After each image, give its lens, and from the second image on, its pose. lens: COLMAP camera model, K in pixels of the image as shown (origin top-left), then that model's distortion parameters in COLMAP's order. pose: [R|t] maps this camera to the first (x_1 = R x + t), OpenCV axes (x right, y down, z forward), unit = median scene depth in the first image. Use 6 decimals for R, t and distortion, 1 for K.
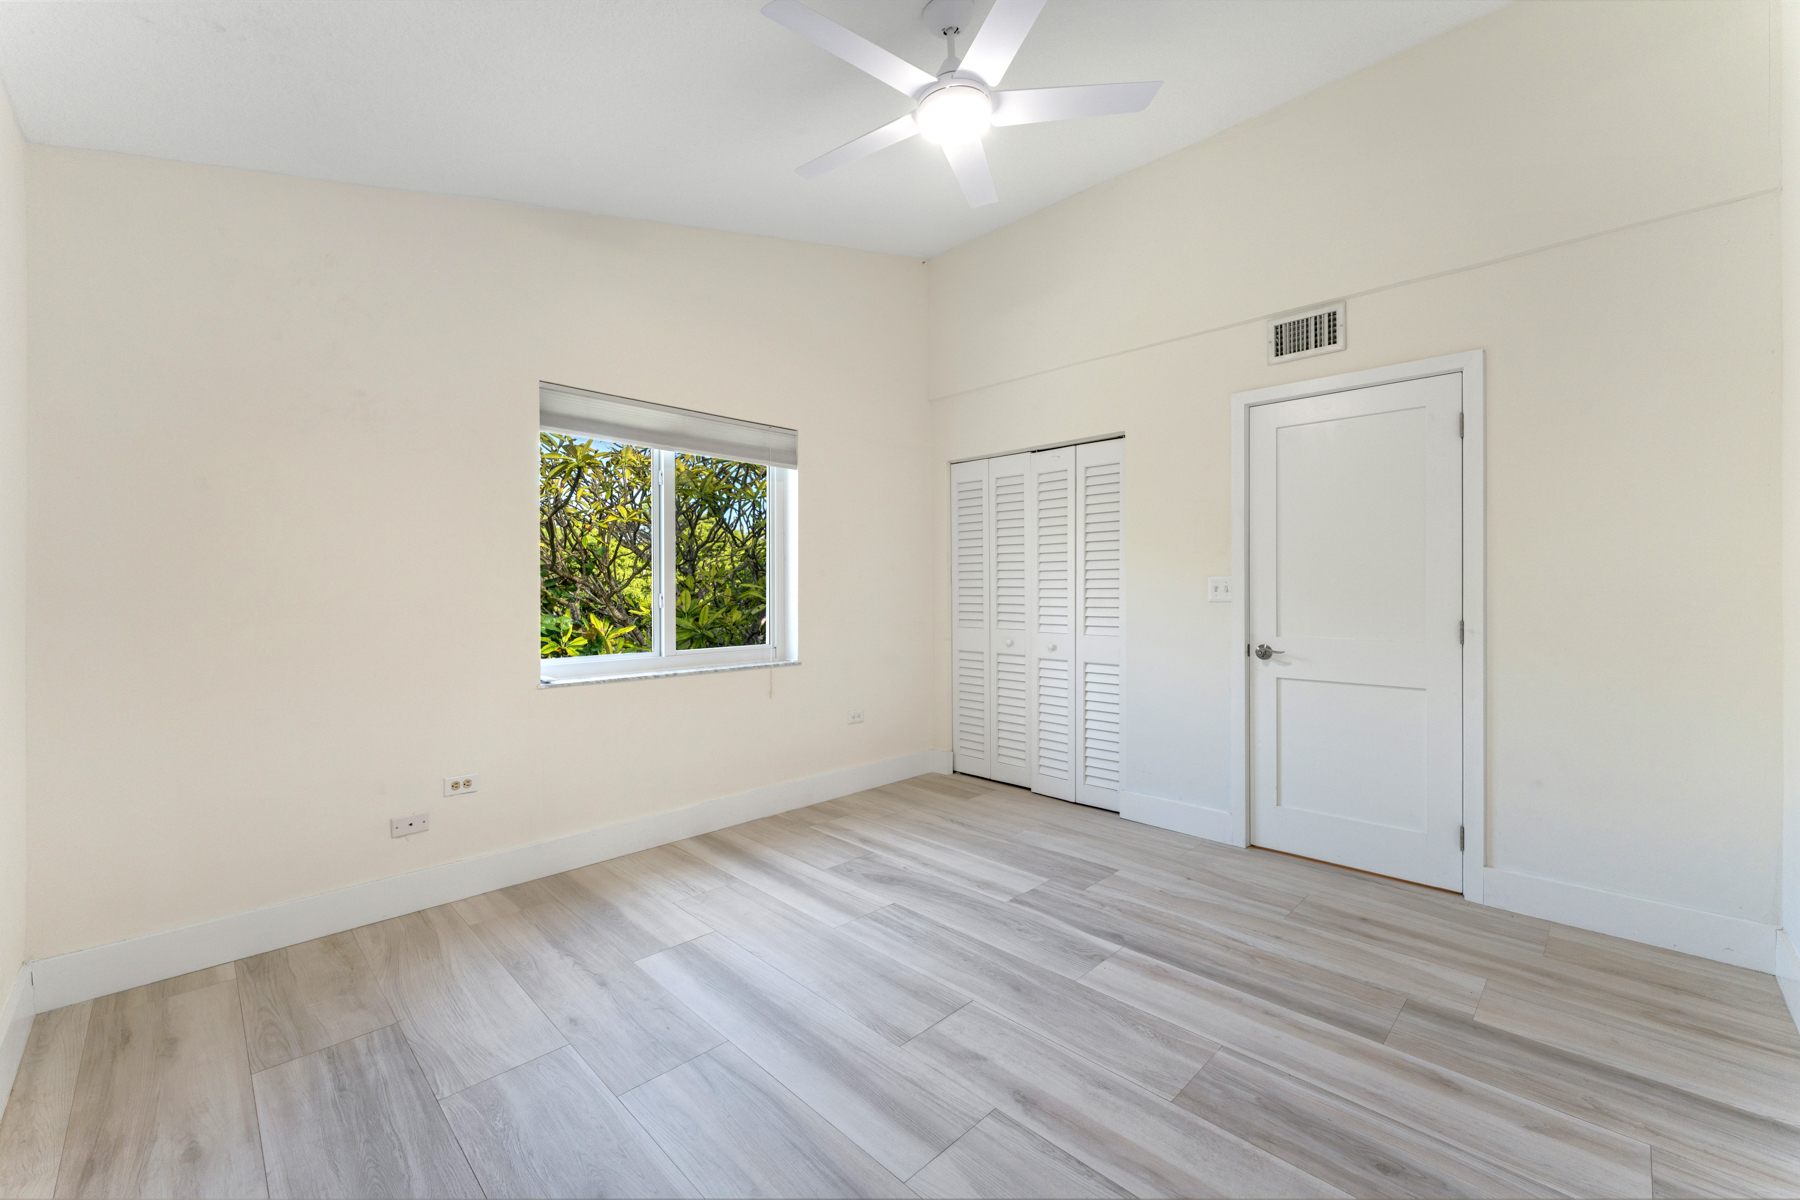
lens RADIAL K [[743.9, 0, 889.5], [0, 743.9, 593.0], [0, 0, 1]] dist [0.000159, 0.000043]
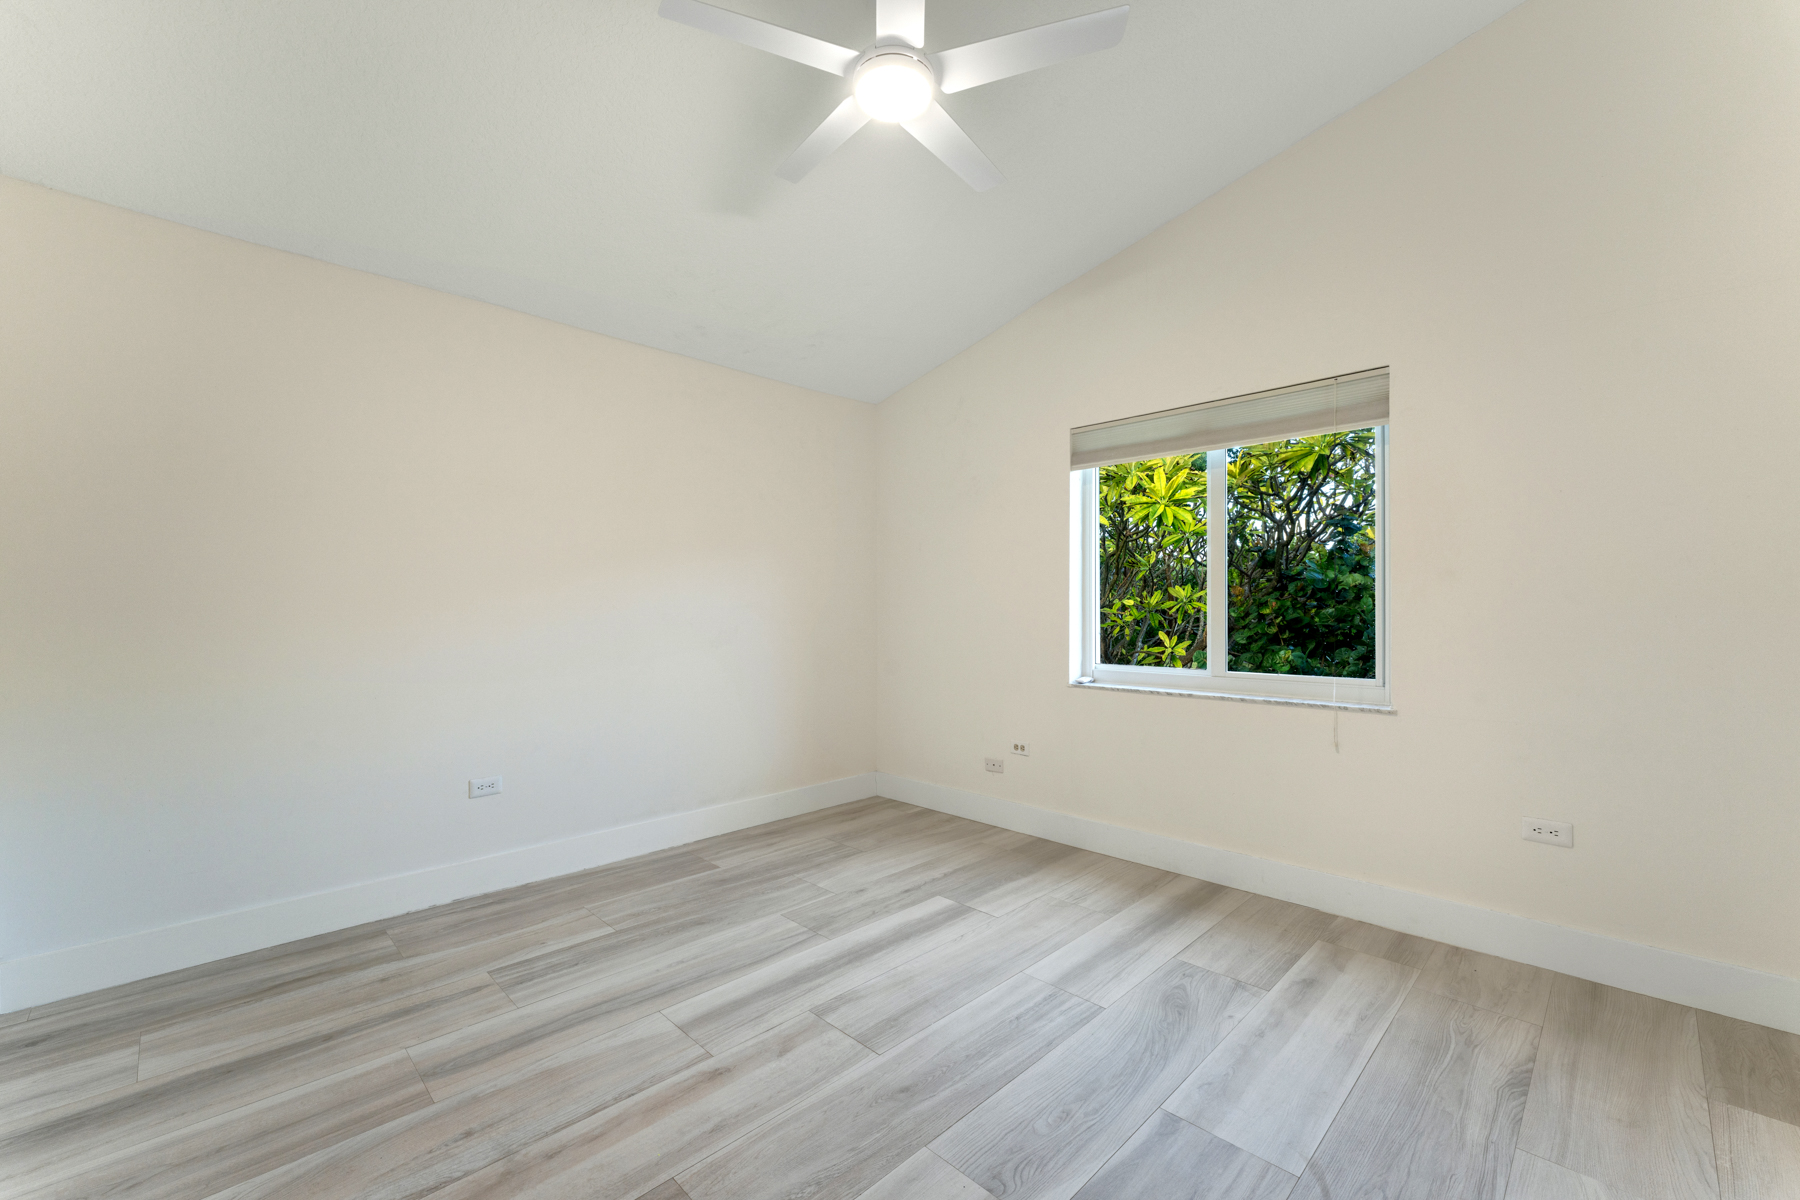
lens RADIAL K [[743.9, 0, 889.9], [0, 743.9, 604.1], [0, 0, 1]] dist [0.000159, 0.000043]
pose [[-0.020385, -0.001365, -0.999791, 0.805249], [-0.002777, 0.999995, -0.001308, -0.001506], [0.999788, 0.002750, -0.020389, 0.812023]]
